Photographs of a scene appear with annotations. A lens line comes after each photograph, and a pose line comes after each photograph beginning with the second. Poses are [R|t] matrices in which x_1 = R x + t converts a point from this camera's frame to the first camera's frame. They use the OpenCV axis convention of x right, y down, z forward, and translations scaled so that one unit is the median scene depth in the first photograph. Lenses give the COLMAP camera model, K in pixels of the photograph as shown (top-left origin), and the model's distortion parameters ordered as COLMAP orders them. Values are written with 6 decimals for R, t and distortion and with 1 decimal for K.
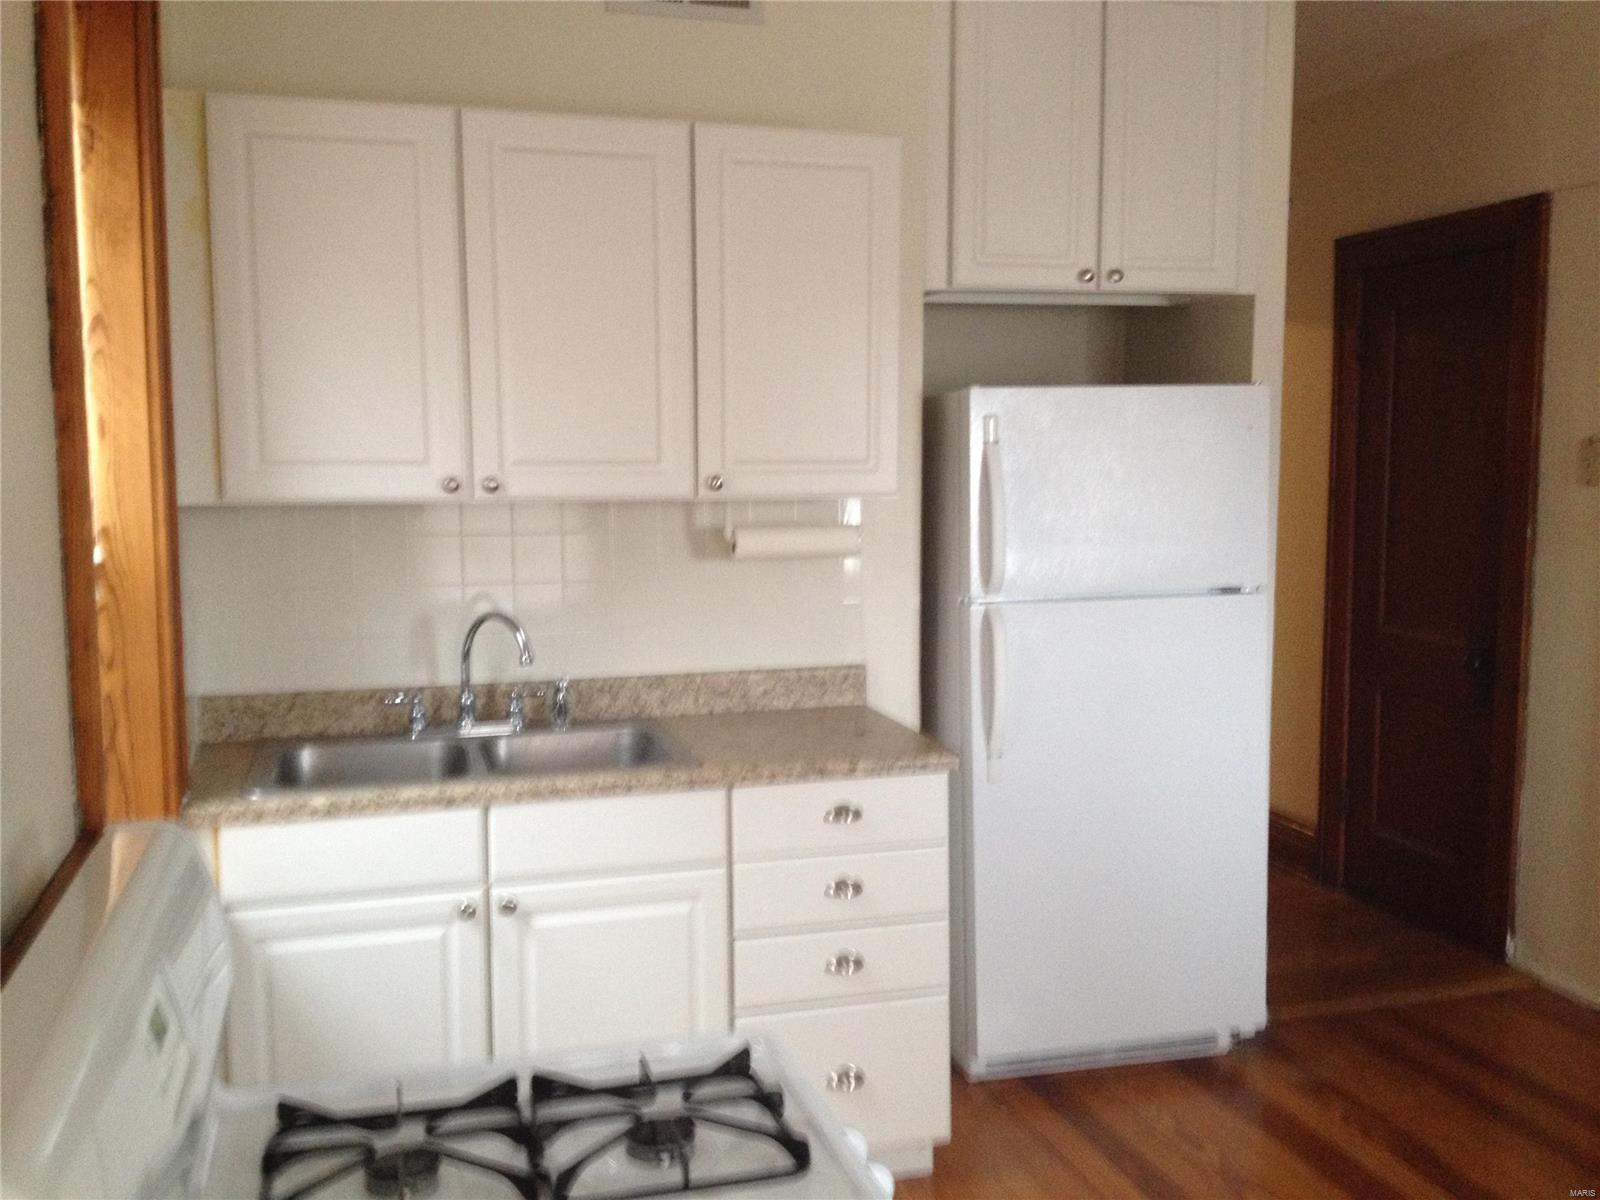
lens RADIAL K [[1515.1, 0, 800.0], [0, 1515.1, 600.0], [0, 0, 1]] dist [0.205716, -0.491819]
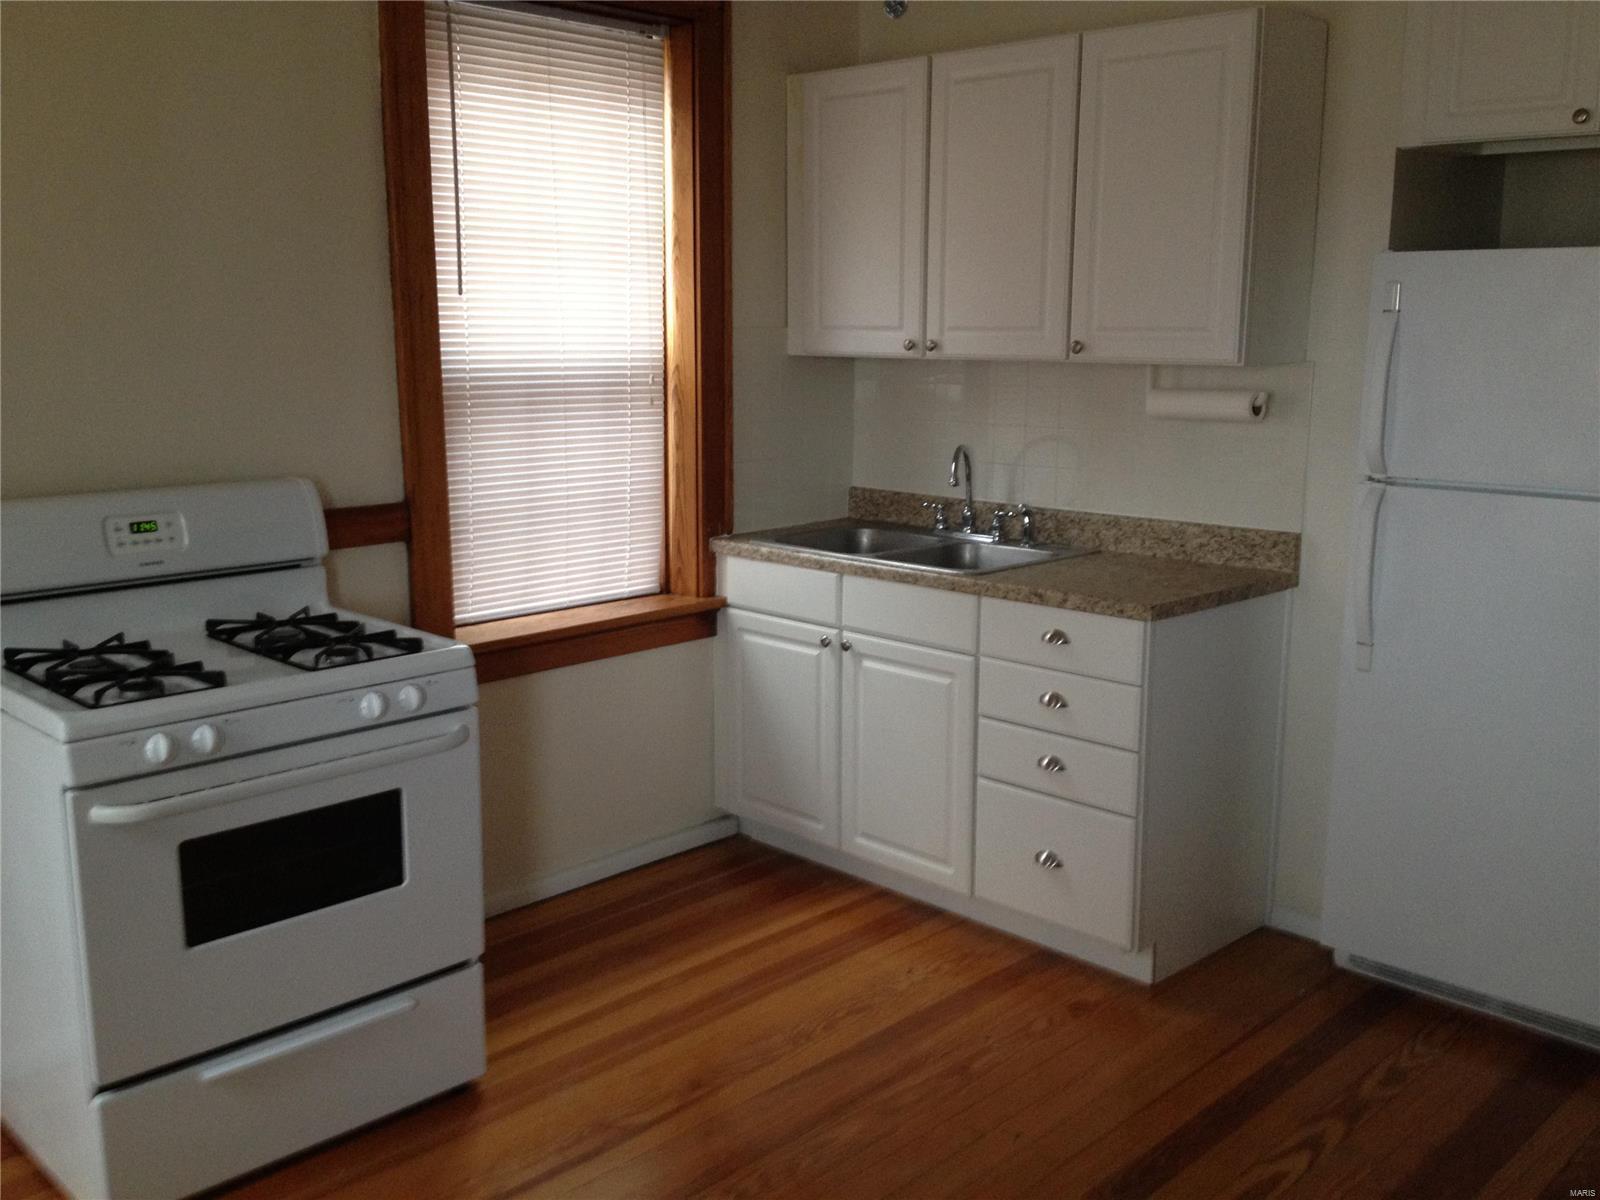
lens RADIAL K [[1515.1, 0, 800.0], [0, 1515.1, 600.0], [0, 0, 1]] dist [0.205716, -0.491819]
pose [[0.474922, 0.167218, -0.863995, 0.883274], [-0.090192, 0.985860, 0.141227, -0.032840], [0.875394, 0.010854, 0.483289, 0.249980]]
